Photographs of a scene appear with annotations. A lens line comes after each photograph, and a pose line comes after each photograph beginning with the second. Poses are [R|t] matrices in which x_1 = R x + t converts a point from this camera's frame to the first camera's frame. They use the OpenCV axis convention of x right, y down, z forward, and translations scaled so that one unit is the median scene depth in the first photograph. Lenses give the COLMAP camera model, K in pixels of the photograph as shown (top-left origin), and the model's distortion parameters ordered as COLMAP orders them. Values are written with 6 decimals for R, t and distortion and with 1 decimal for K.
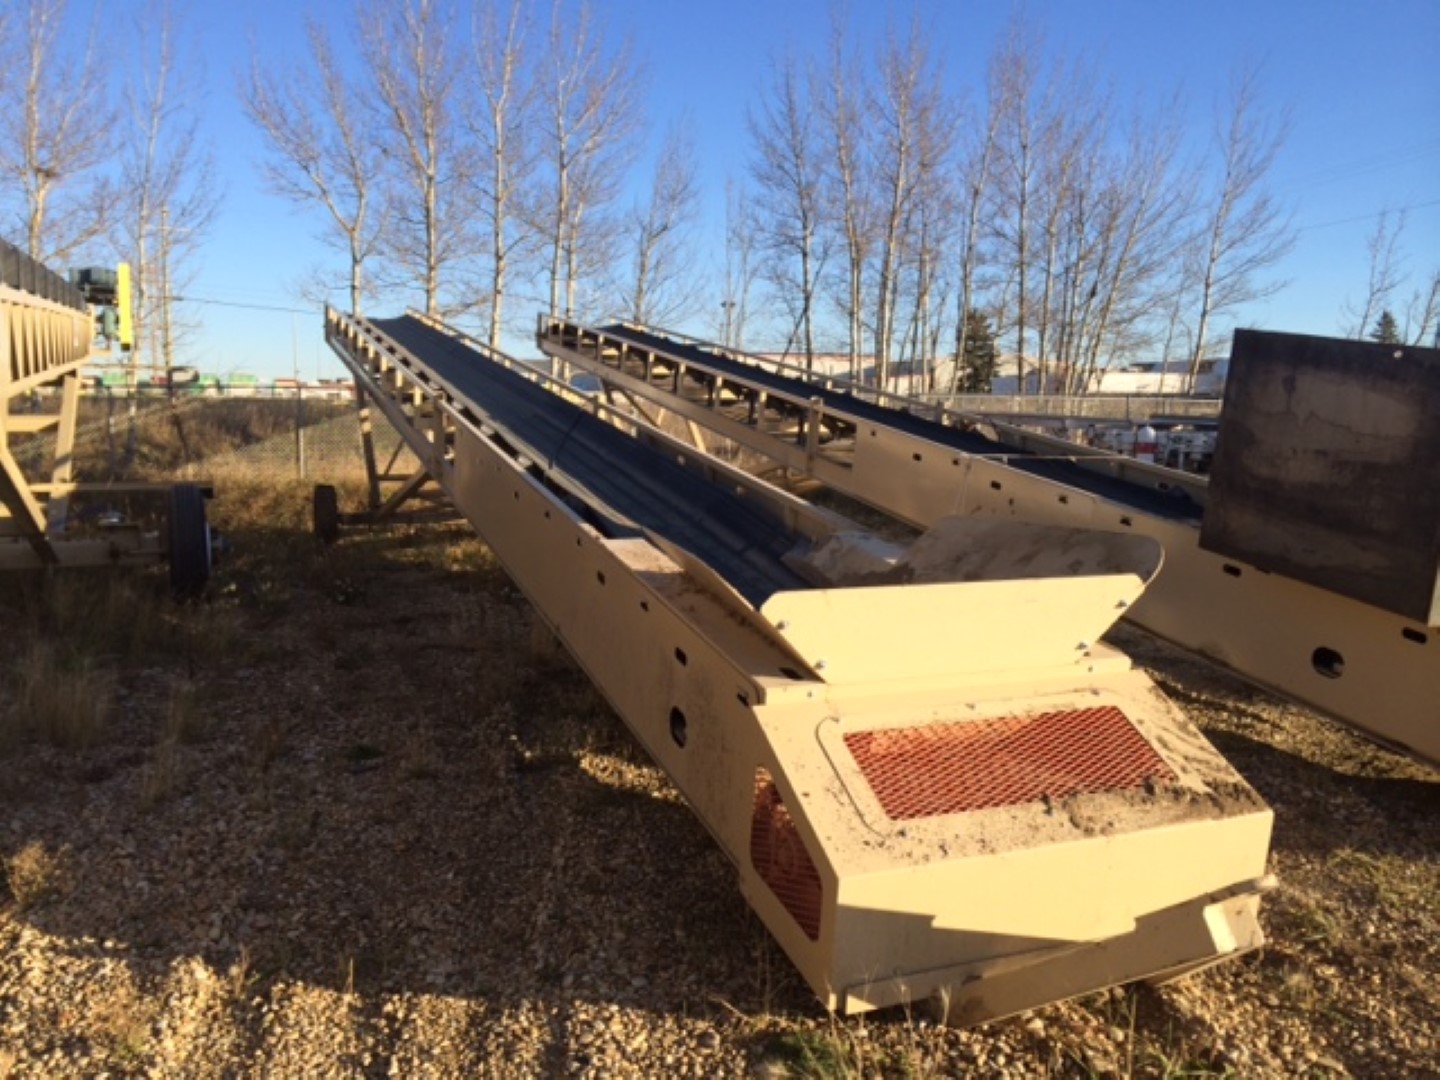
lens RADIAL K [[1207.6, 0, 722.1], [0, 1207.6, 542.4], [0, 0, 1]] dist [0.082650, -0.121827]
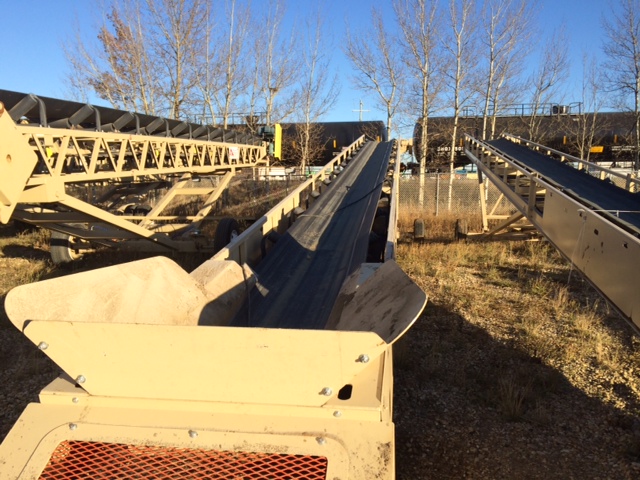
lens RADIAL K [[536.7, 0, 319.8], [0, 536.7, 244.4], [0, 0, 1]] dist [0.082650, -0.121827]
pose [[0.862058, 0.046535, -0.504668, 0.142161], [-0.044686, 0.998877, 0.015774, -0.014772], [0.504836, 0.008954, 0.863169, 0.154100]]
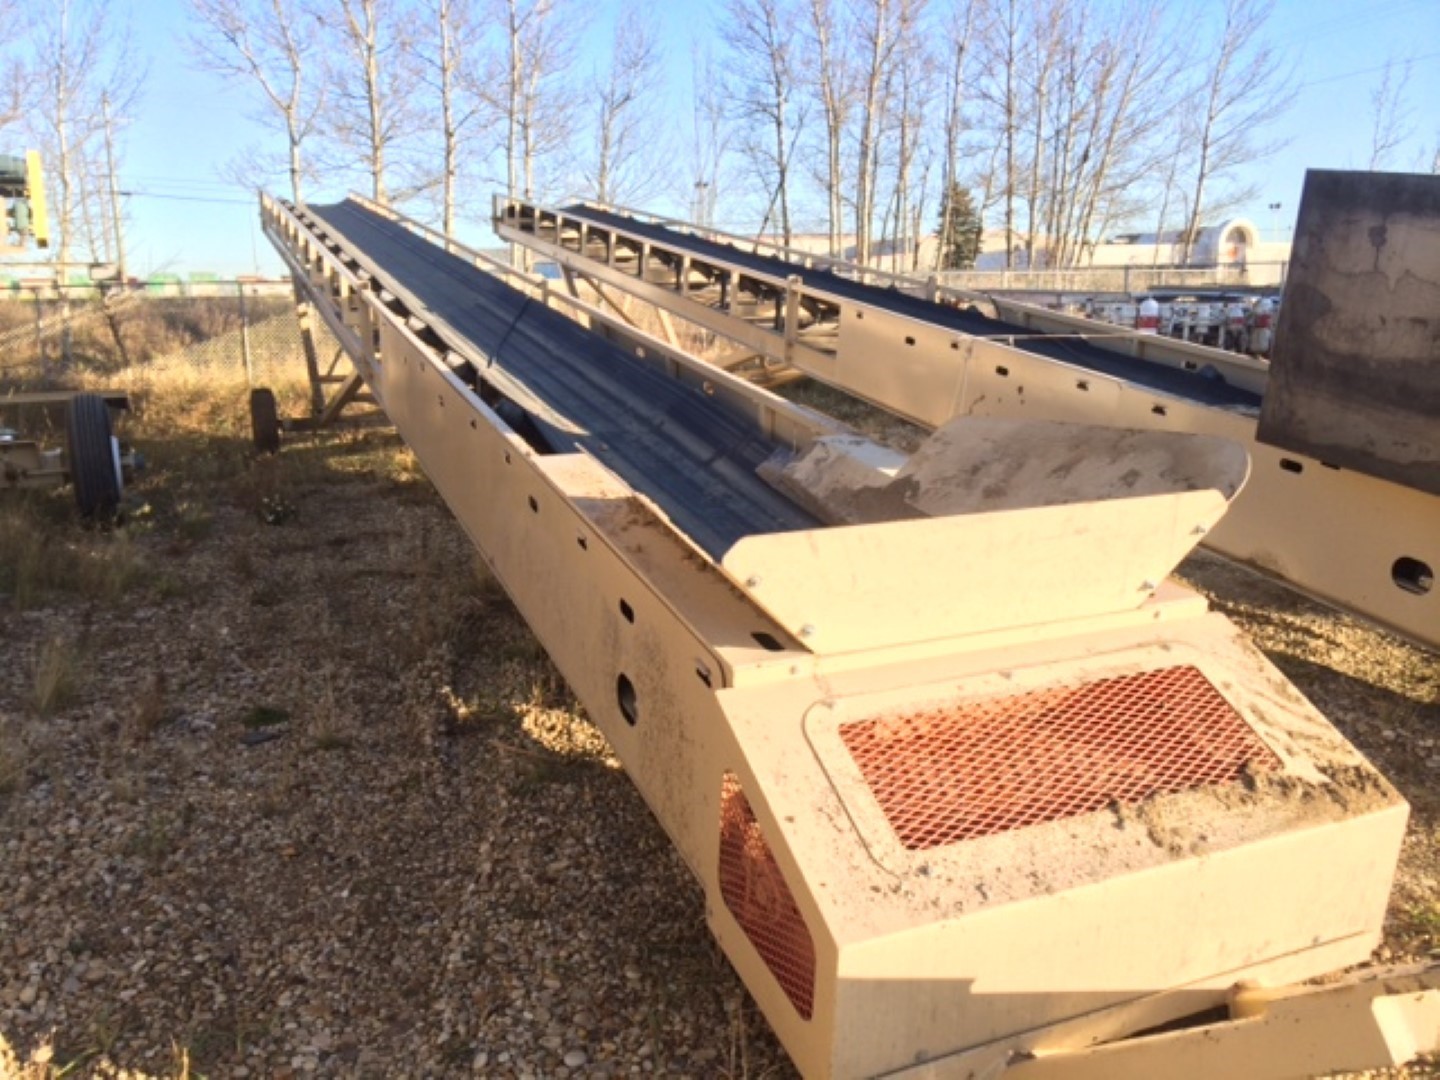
lens RADIAL K [[1207.6, 0, 721.7], [0, 1207.6, 546.3], [0, 0, 1]] dist [0.082650, -0.121827]
pose [[0.999451, -0.030988, 0.011691, 0.005492], [0.029748, 0.995087, 0.094425, -0.005331], [-0.014559, -0.094026, 0.995463, 0.064905]]
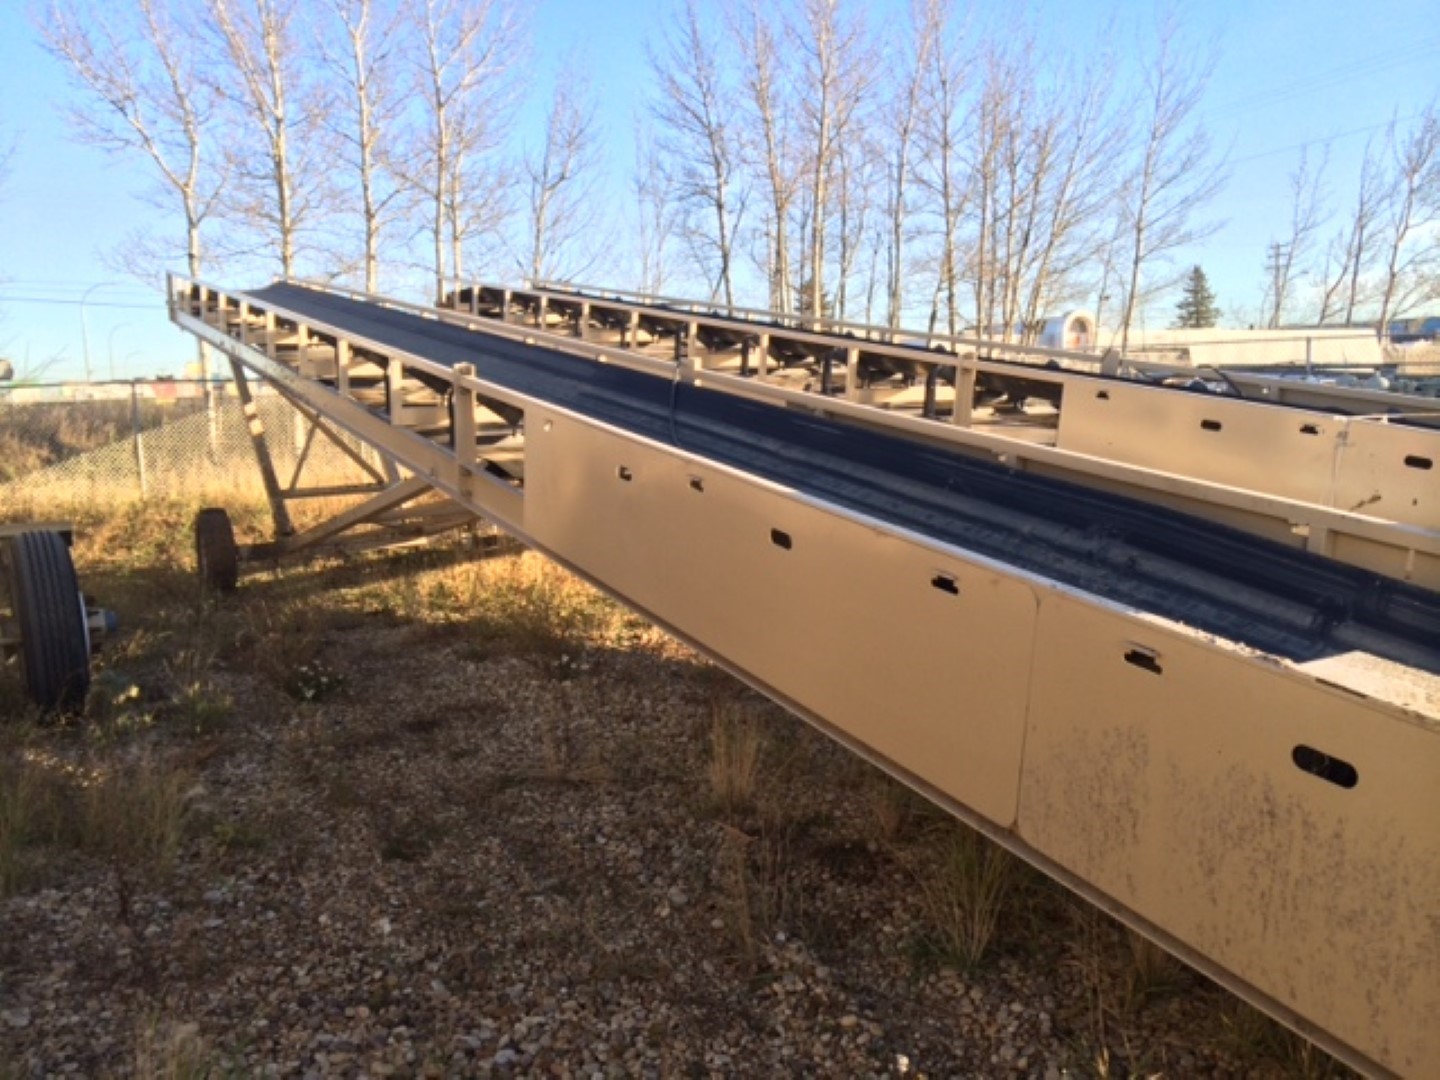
lens RADIAL K [[1207.6, 0, 717.8], [0, 1207.6, 541.8], [0, 0, 1]] dist [0.082650, -0.121827]
pose [[0.988794, -0.065214, 0.134286, -0.119200], [0.063014, 0.997801, 0.020576, -0.022100], [-0.135332, -0.011884, 0.990729, 0.219380]]
